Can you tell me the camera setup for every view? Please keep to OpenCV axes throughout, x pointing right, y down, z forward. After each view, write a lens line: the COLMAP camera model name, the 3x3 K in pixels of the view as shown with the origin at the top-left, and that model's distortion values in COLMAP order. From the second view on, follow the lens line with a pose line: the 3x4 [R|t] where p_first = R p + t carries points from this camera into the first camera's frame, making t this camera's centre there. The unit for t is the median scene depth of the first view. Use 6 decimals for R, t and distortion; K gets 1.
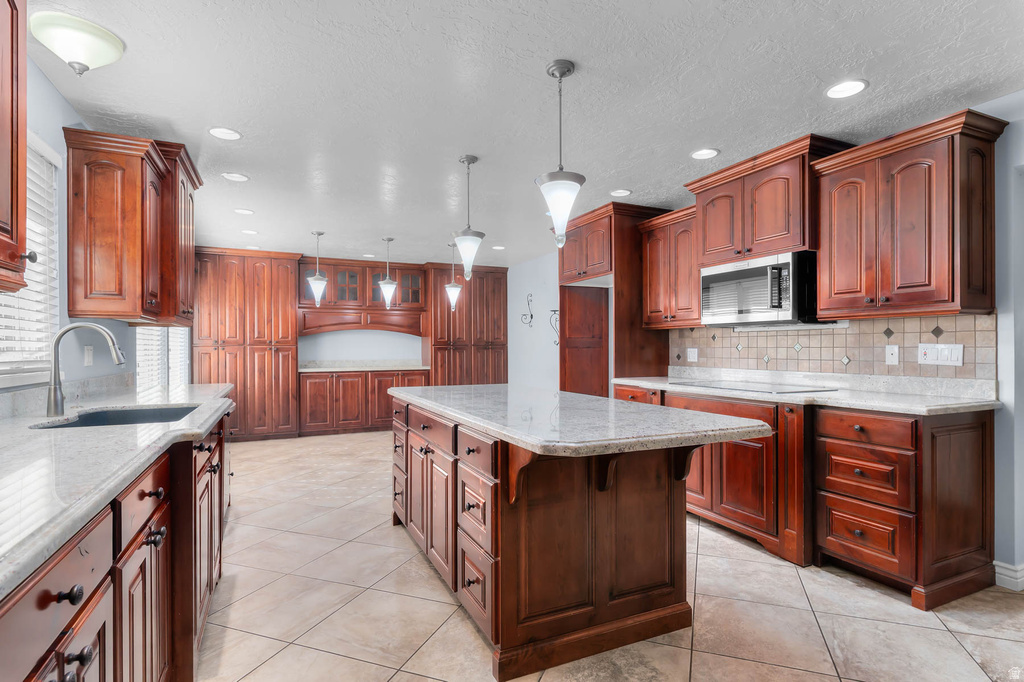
lens RADIAL K [[521.8, 0, 518.4], [0, 521.8, 348.1], [0, 0, 1]] dist [0.003810, -0.000016]
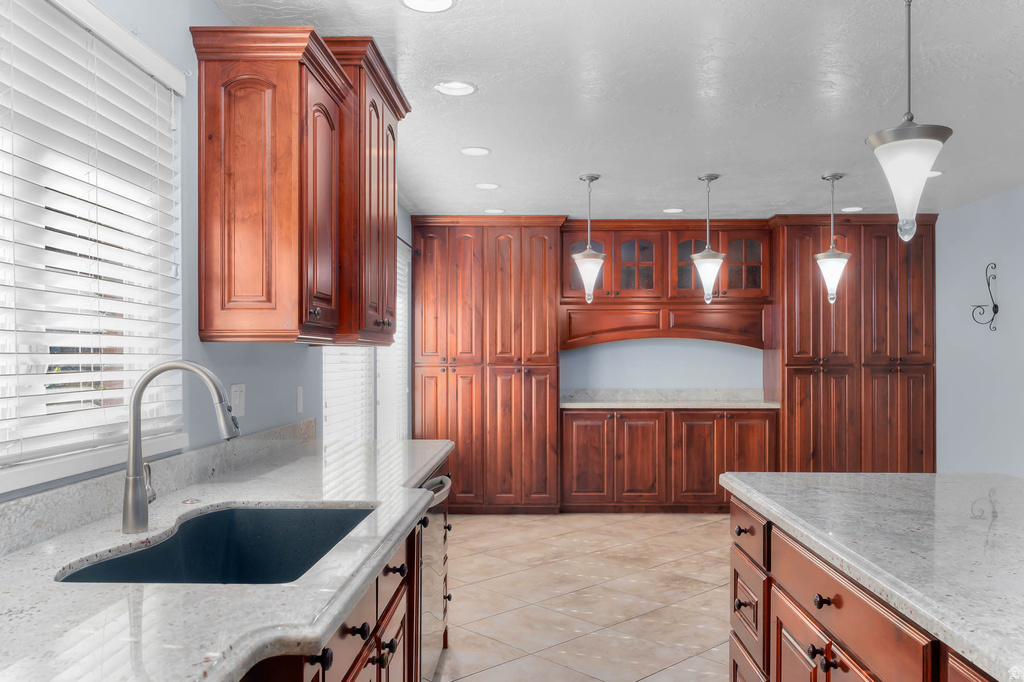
lens RADIAL K [[804.7, 0, 516.1], [0, 804.7, 354.8], [0, 0, 1]] dist [-0.005811, 0.000645]
pose [[0.895318, 0.002558, -0.445420, -0.051045], [-0.002834, 0.999996, 0.000046, -0.019346], [0.445418, 0.001222, 0.895322, 0.143973]]
